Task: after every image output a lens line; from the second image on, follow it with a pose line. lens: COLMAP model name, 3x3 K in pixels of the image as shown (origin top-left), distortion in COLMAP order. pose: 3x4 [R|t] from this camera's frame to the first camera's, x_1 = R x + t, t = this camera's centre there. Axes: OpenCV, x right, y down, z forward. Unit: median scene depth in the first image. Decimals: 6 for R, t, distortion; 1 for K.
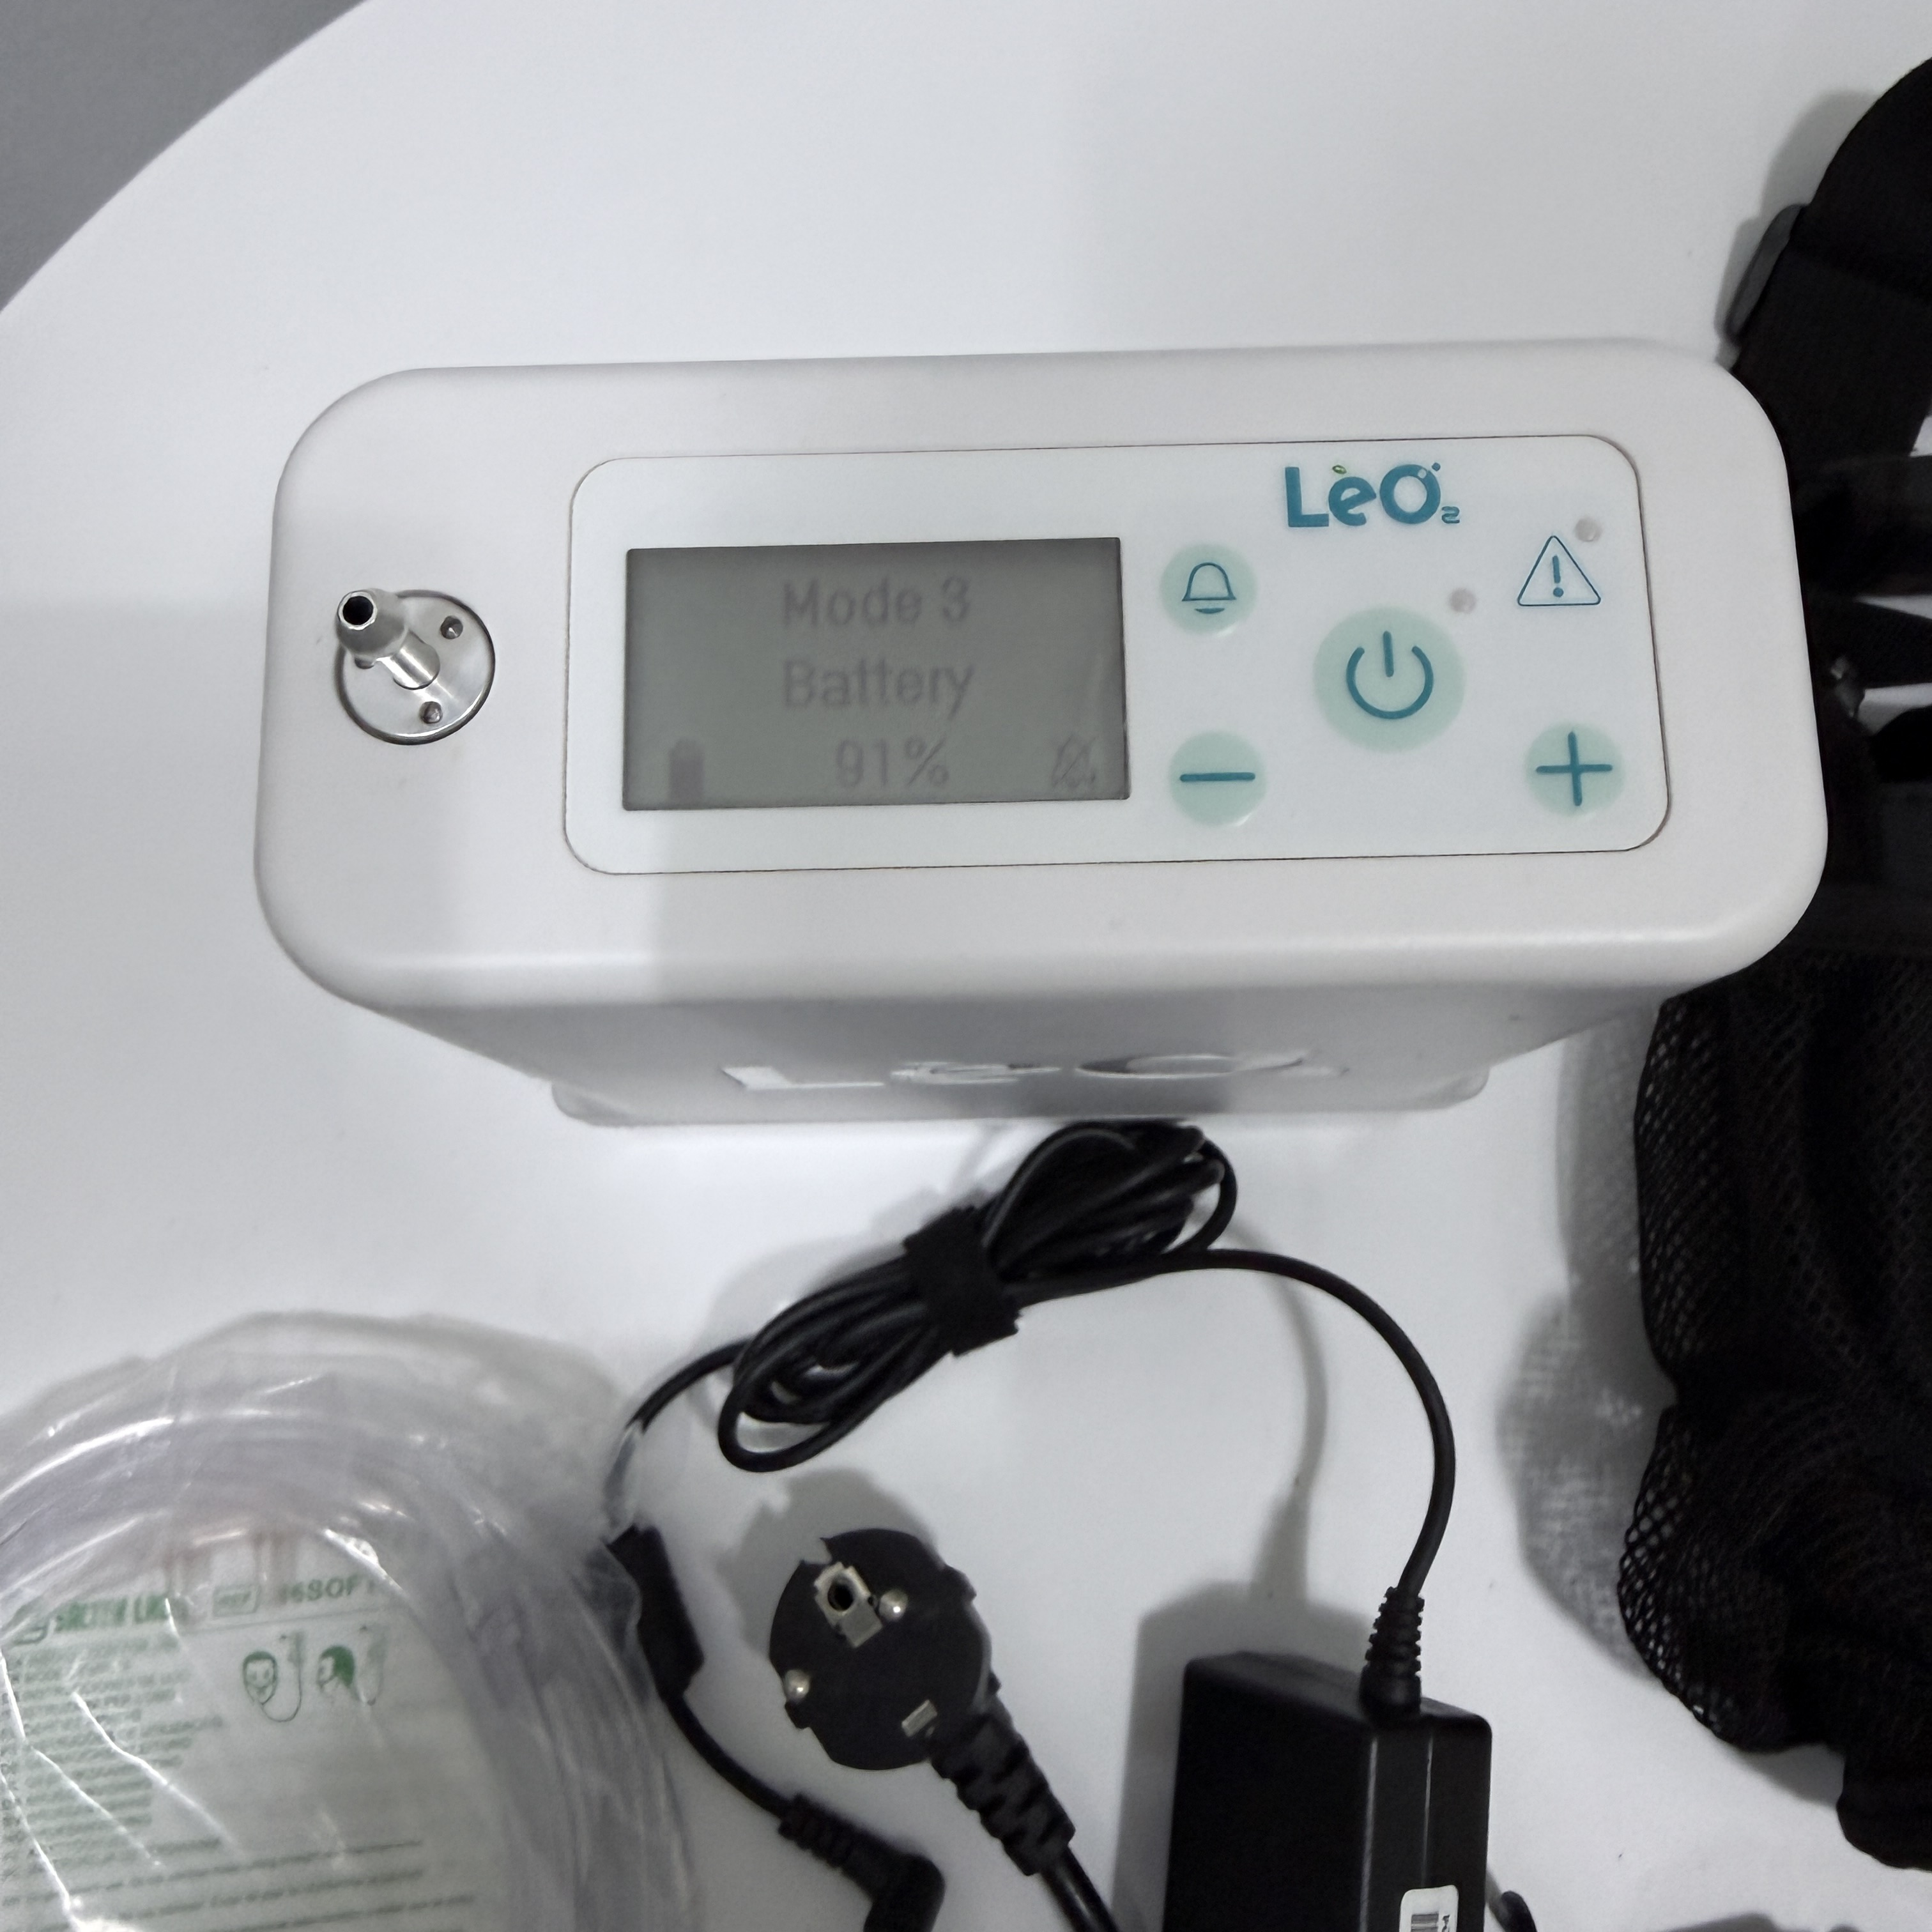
lens RADIAL K [[1856.3, 0, 964.3], [0, 1856.3, 823.3], [0, 0, 1]] dist [0.023108, 0.000000]
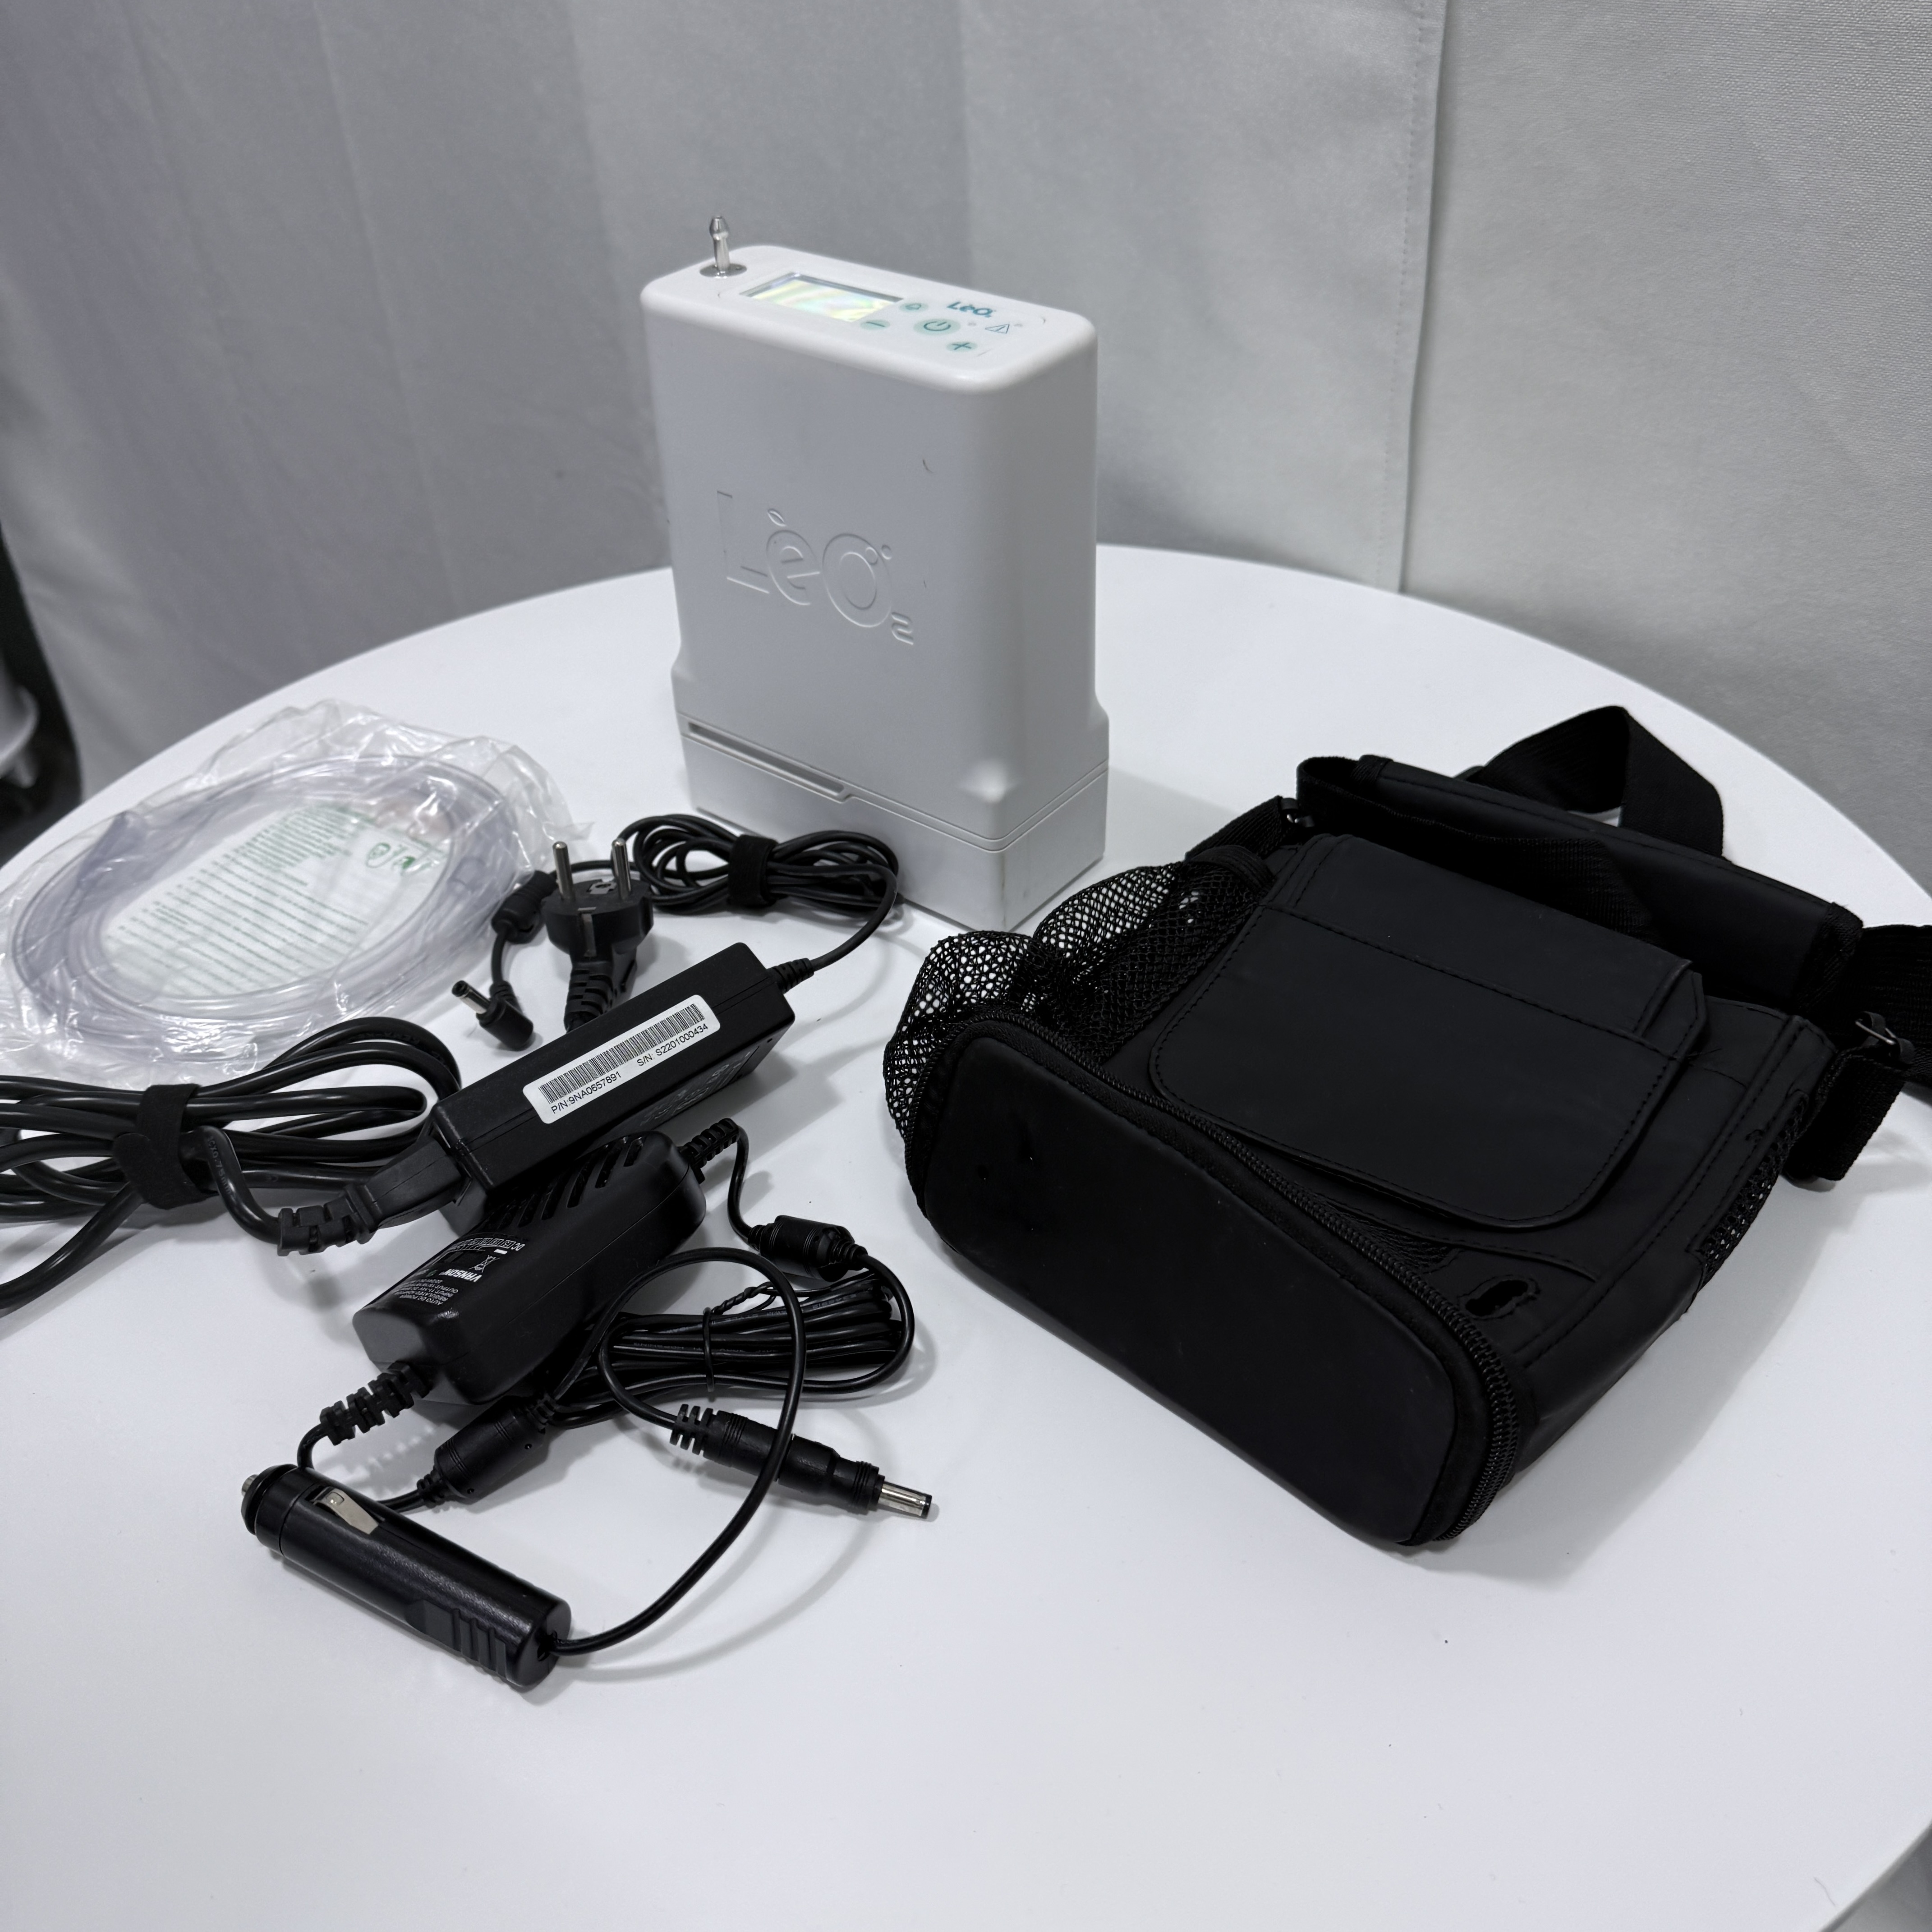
lens RADIAL K [[1856.3, 0, 963.7], [0, 1856.3, 973.4], [0, 0, 1]] dist [0.023108, 0.000000]
pose [[0.778150, 0.382475, -0.498193, 2.223601], [-0.610378, 0.647494, -0.456279, 2.019747], [0.148062, 0.659139, 0.737301, -0.604089]]
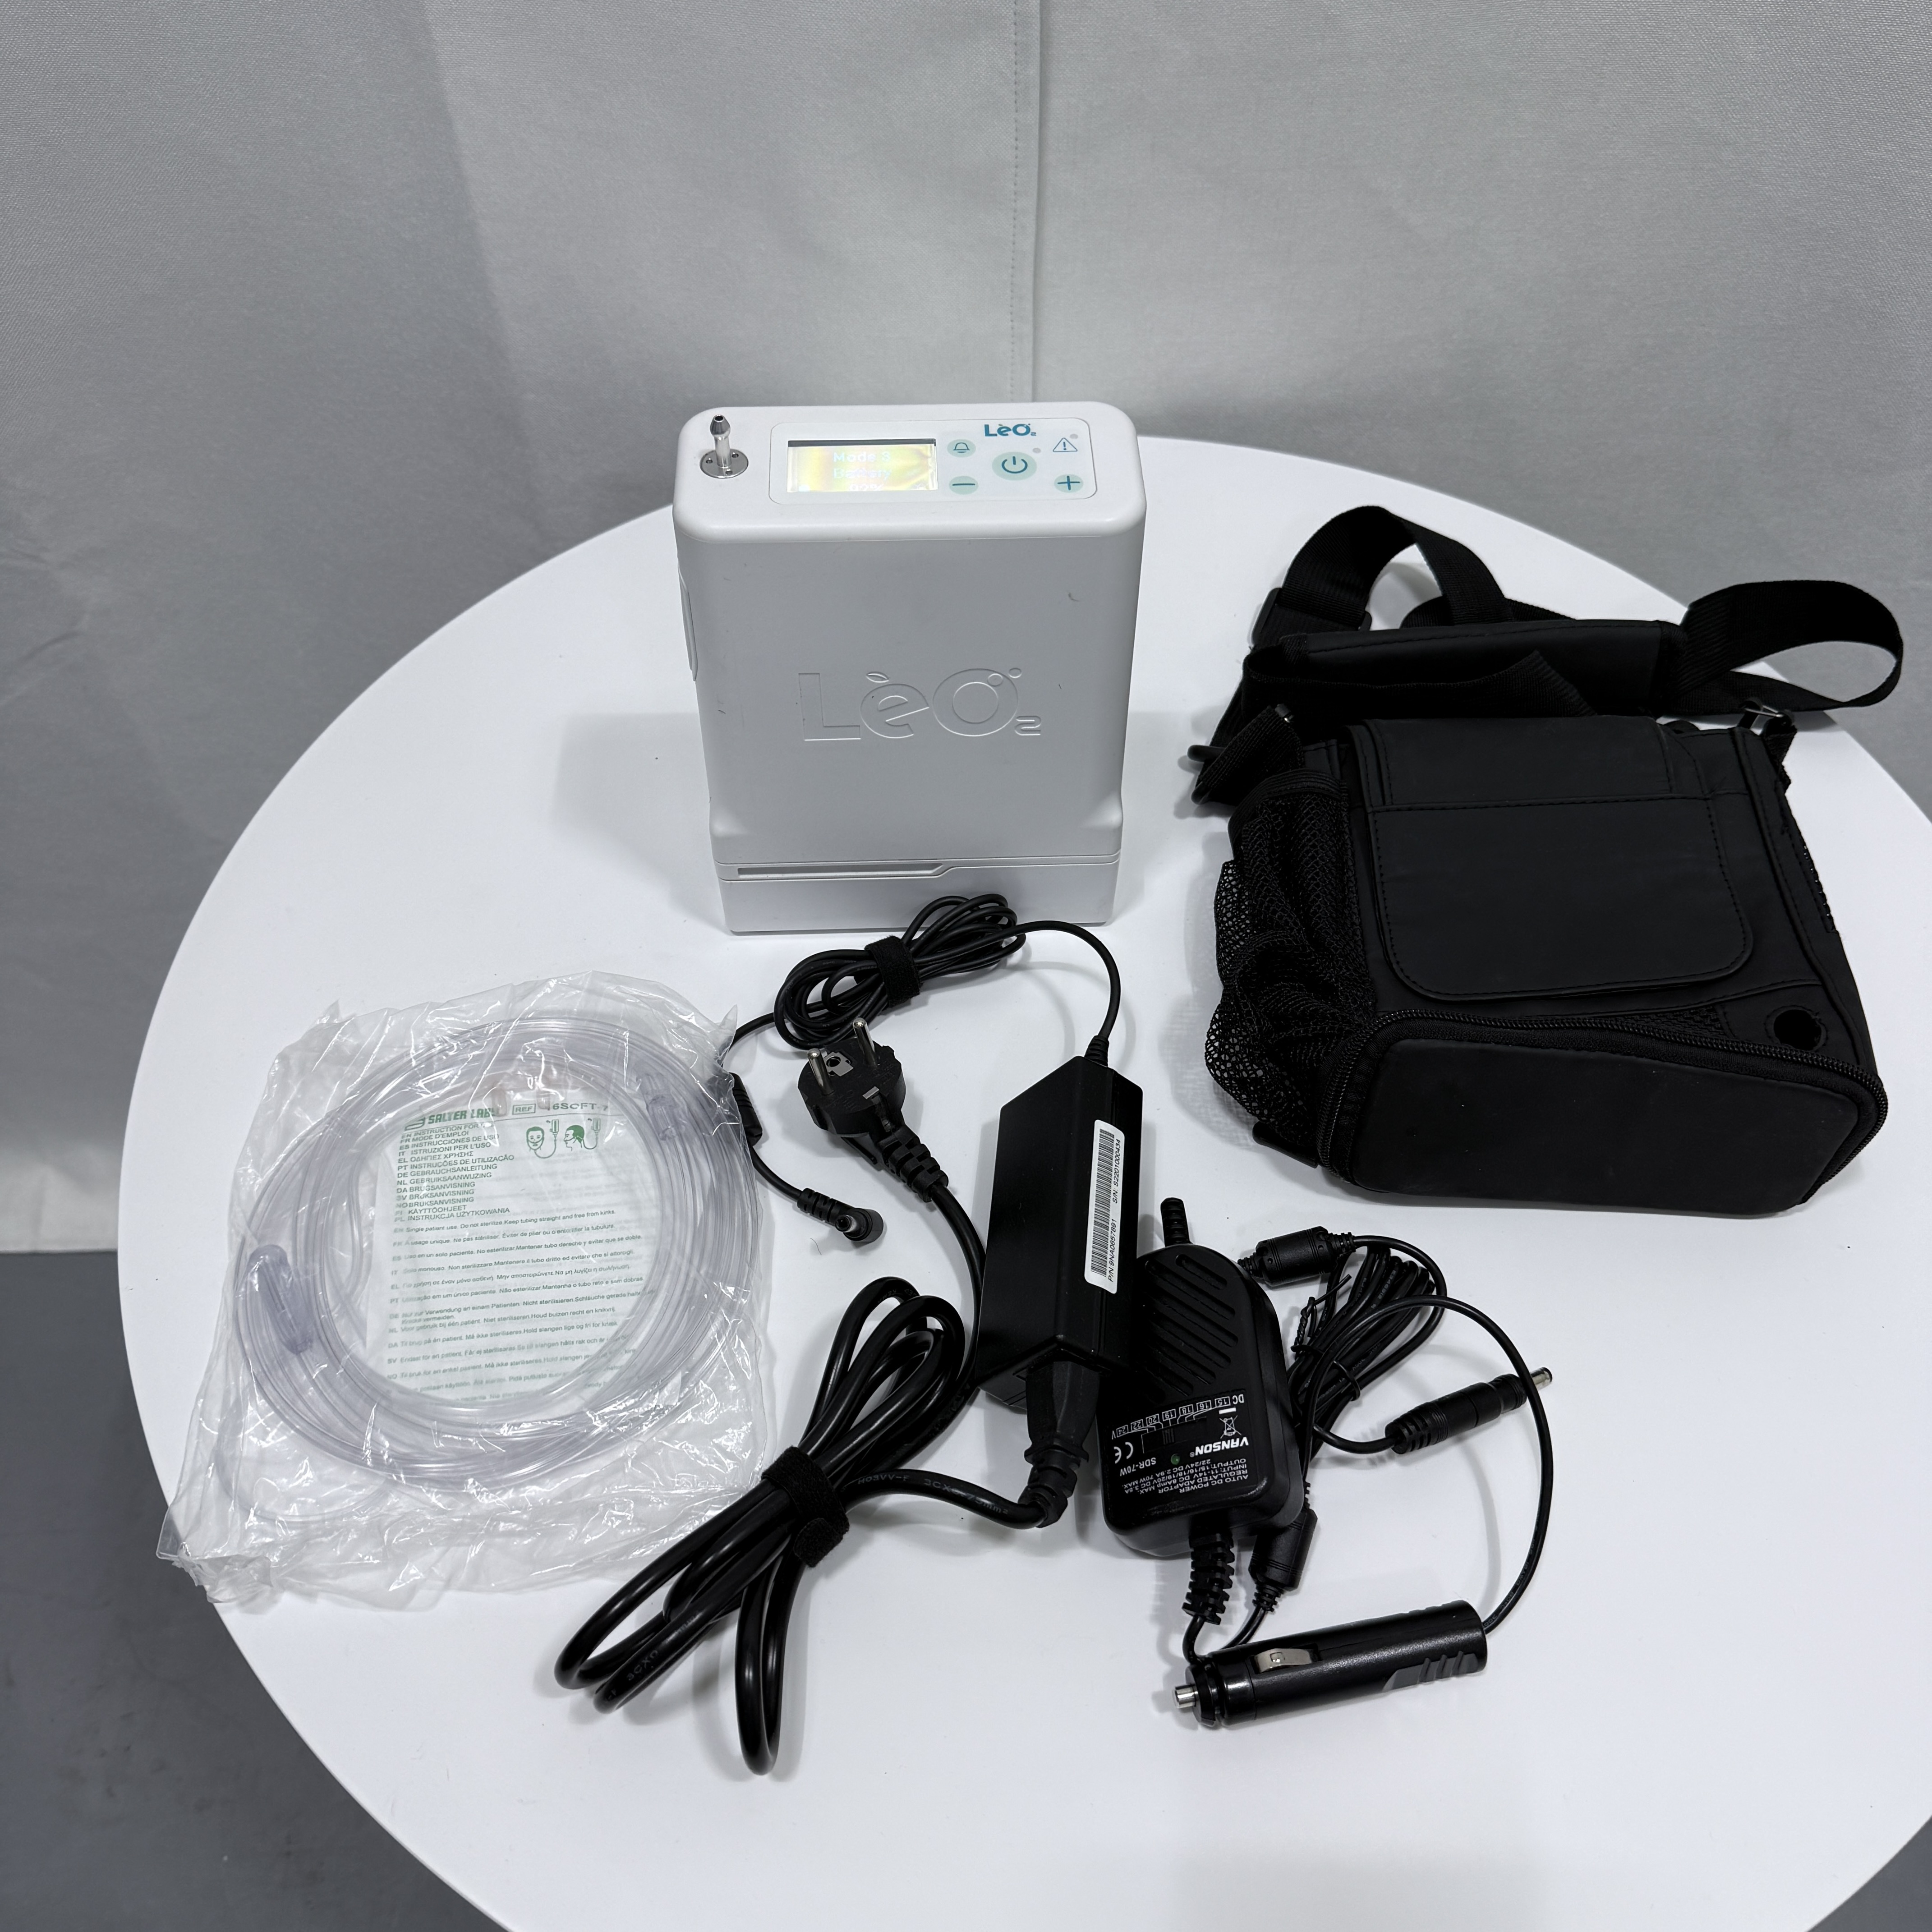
lens RADIAL K [[1856.3, 0, 958.1], [0, 1856.3, 969.4], [0, 0, 1]] dist [0.023108, 0.000000]
pose [[0.999558, -0.003194, 0.029543, 0.023038], [0.015624, 0.902184, -0.431068, 2.137563], [-0.025277, 0.431339, 0.901836, -1.596391]]
